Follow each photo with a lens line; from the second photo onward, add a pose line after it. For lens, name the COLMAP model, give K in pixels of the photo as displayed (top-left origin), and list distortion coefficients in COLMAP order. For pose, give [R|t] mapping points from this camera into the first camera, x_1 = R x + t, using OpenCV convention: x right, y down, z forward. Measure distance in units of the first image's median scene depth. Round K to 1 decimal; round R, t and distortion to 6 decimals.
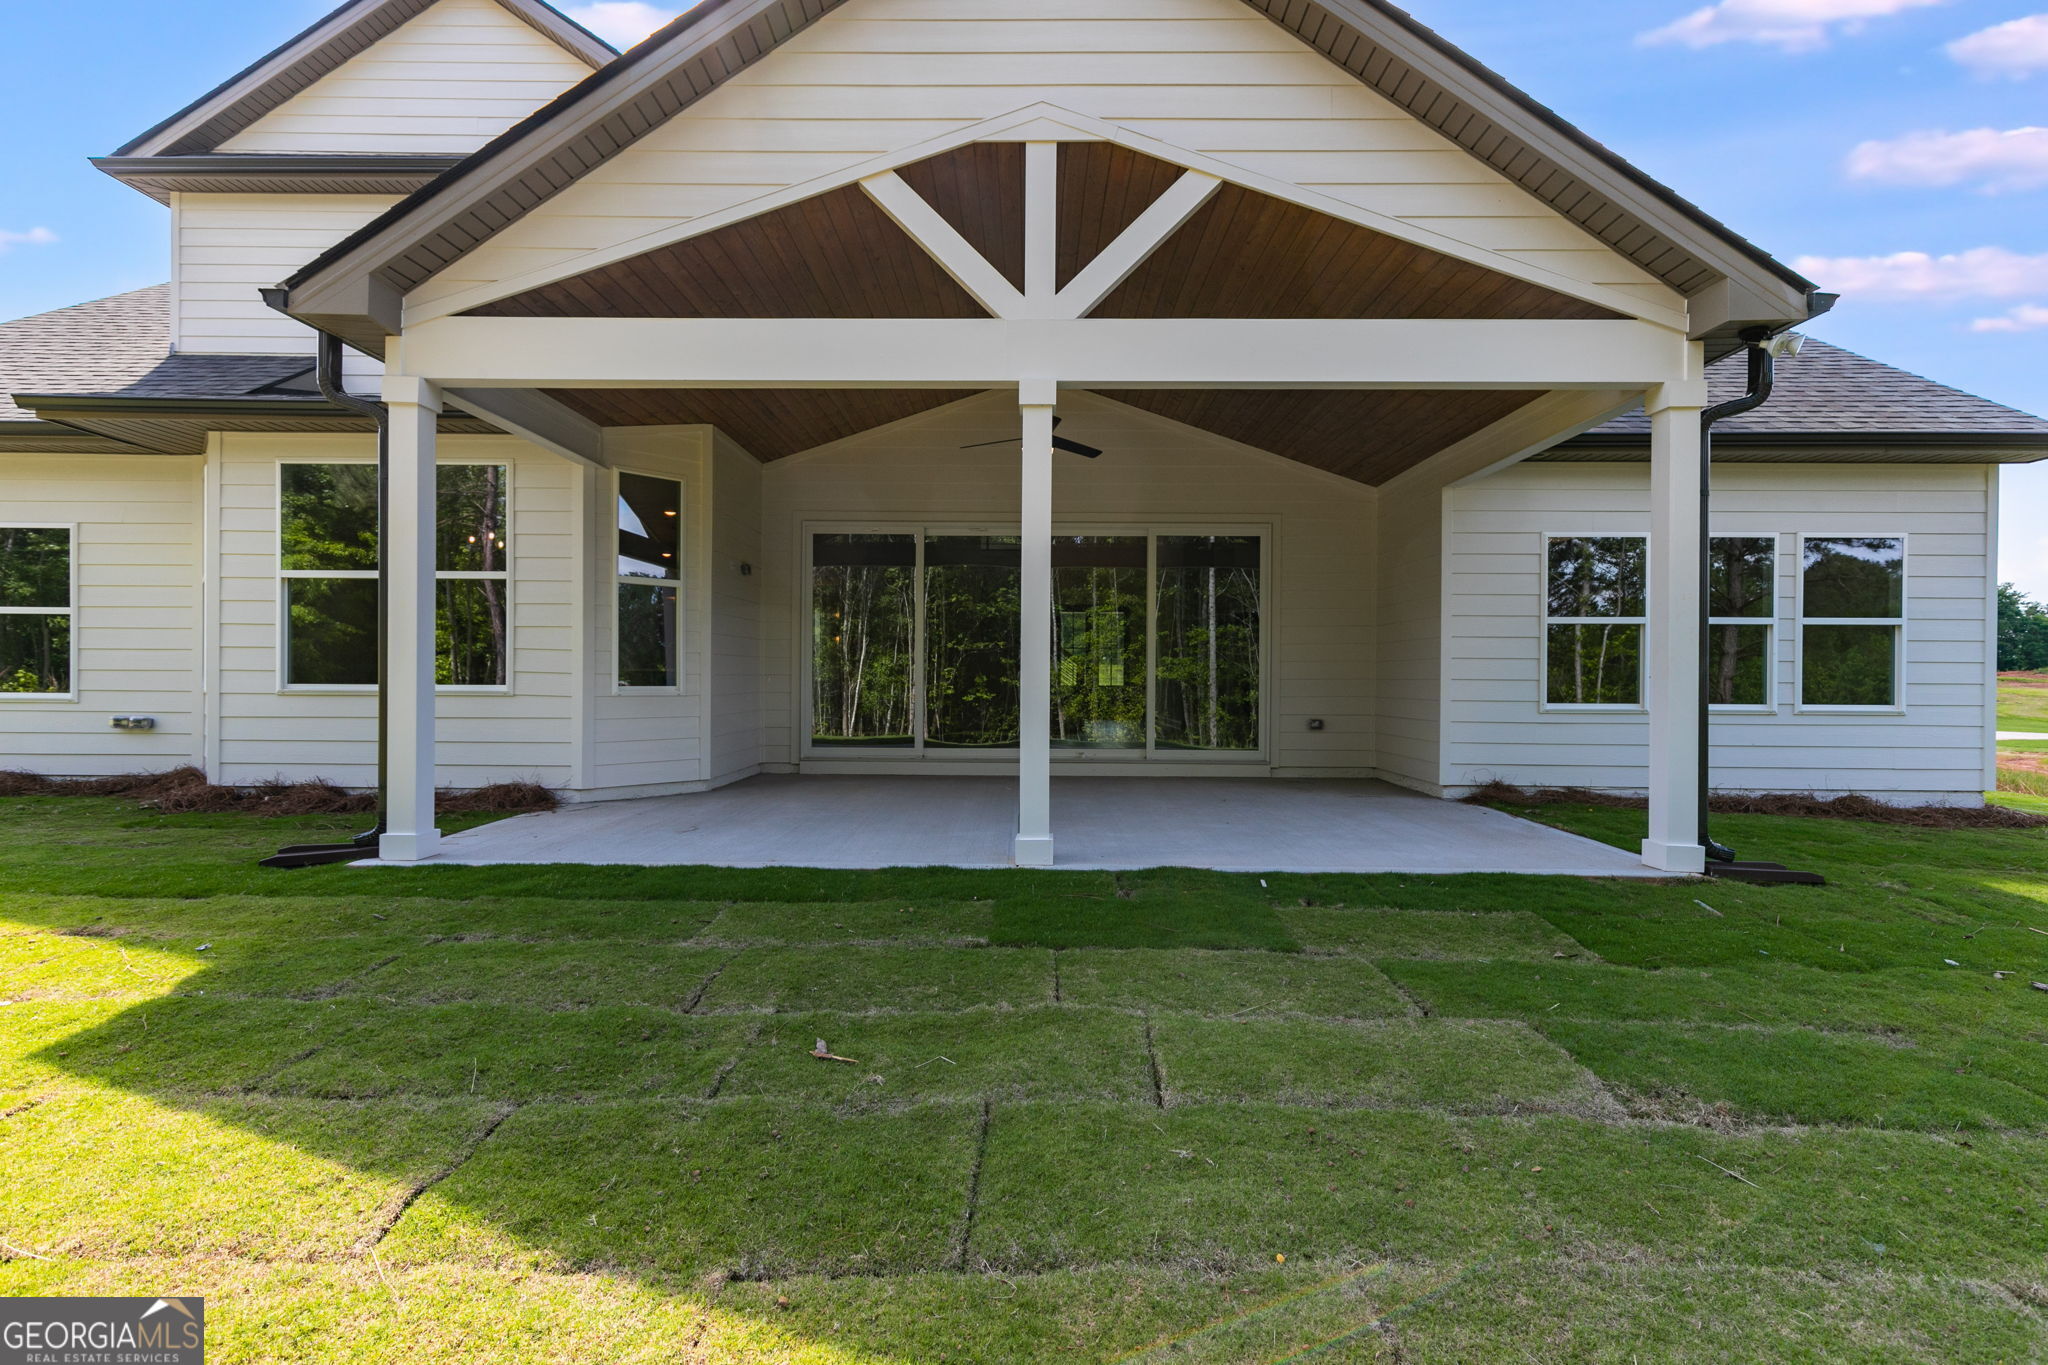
lens RADIAL K [[925.8, 0, 1027.1], [0, 925.8, 684.6], [0, 0, 1]] dist [0.009297, -0.002077]
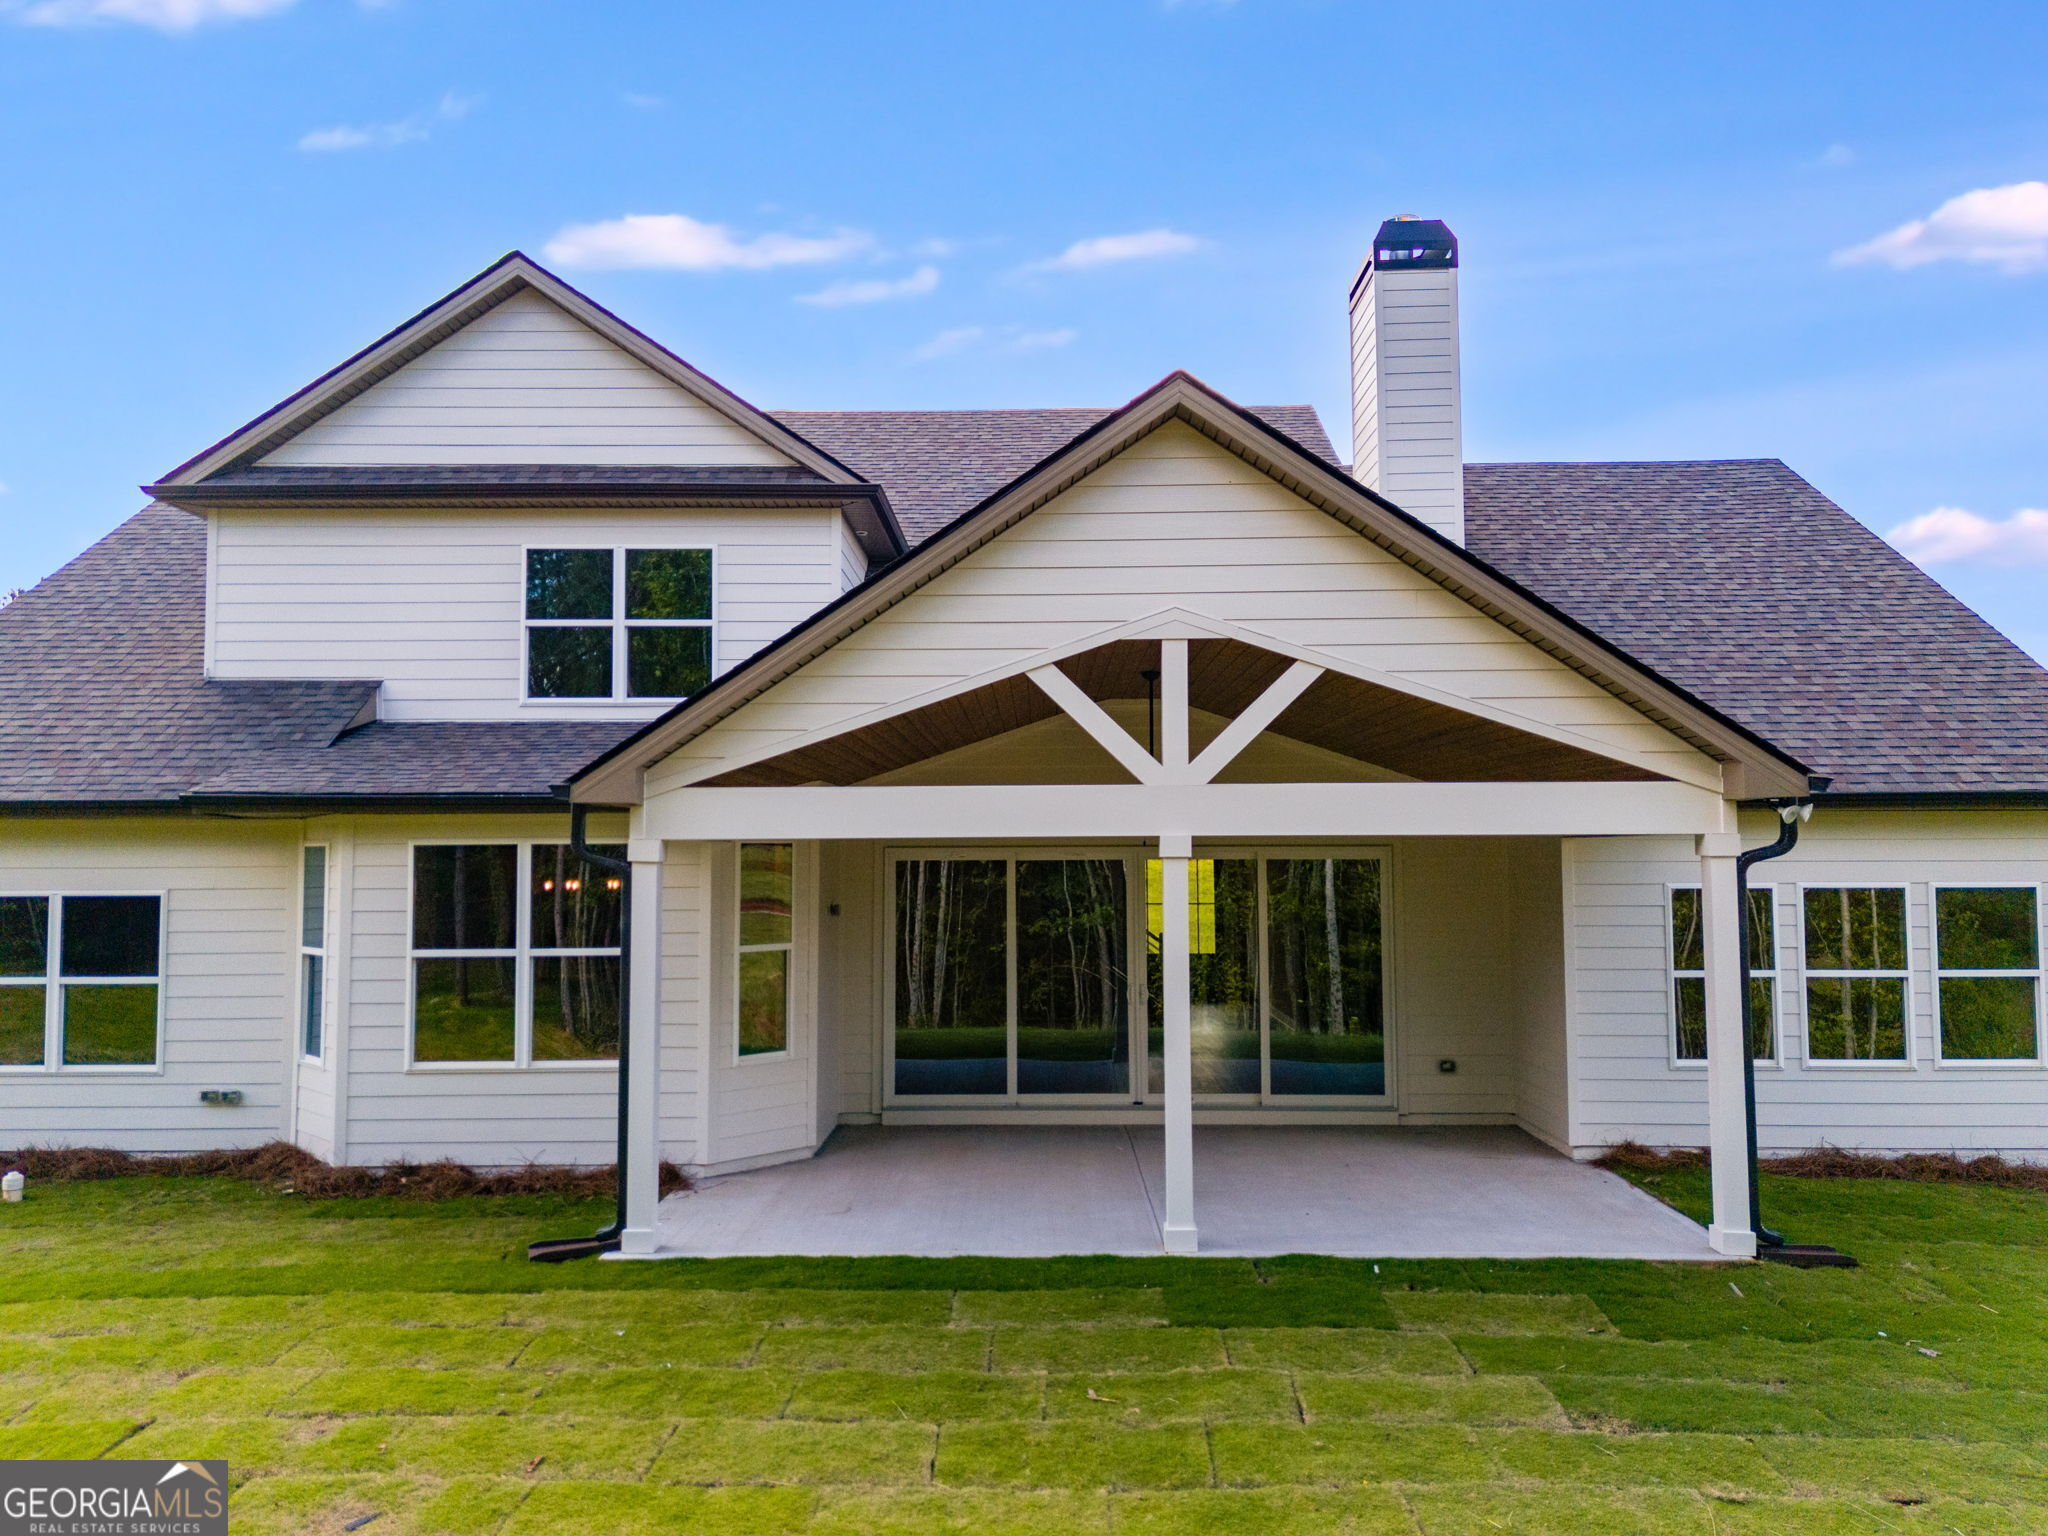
lens RADIAL K [[1520.7, 0, 1022.5], [0, 1520.7, 764.1], [0, 0, 1]] dist [0.072010, -0.073677]
pose [[0.999905, -0.012613, -0.005622, -0.176017], [0.012229, 0.997883, -0.063869, -0.301860], [0.006415, 0.063794, 0.997942, -0.982829]]
